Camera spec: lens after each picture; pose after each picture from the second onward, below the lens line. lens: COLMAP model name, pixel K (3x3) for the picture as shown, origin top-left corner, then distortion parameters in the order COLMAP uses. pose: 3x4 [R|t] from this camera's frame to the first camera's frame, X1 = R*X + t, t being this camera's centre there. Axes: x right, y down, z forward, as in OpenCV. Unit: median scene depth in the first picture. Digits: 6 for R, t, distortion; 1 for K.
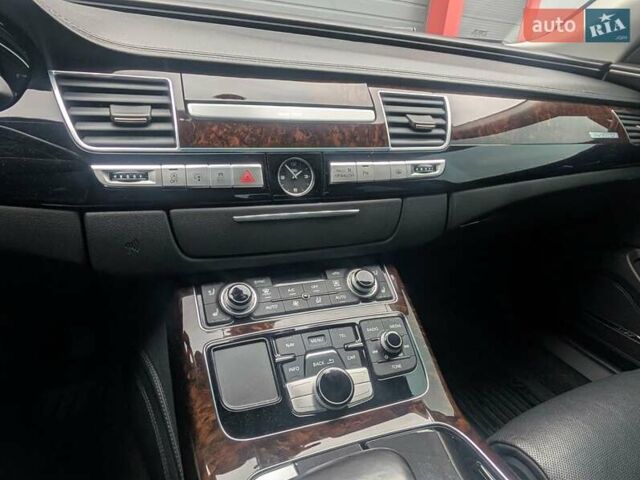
lens RADIAL K [[426.1, 0, 322.3], [0, 426.1, 239.4], [0, 0, 1]] dist [0.000778, 0.000507]
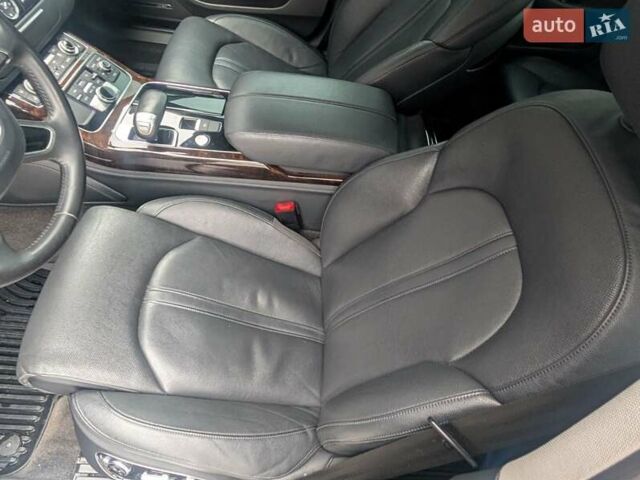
lens RADIAL K [[426.1, 0, 322.3], [0, 426.1, 239.4], [0, 0, 1]] dist [0.000778, 0.000507]
pose [[0.476979, -0.735095, 0.481795, -1.086382], [0.287605, 0.648532, 0.704762, -0.427406], [-0.830526, -0.197591, 0.520753, -1.313101]]
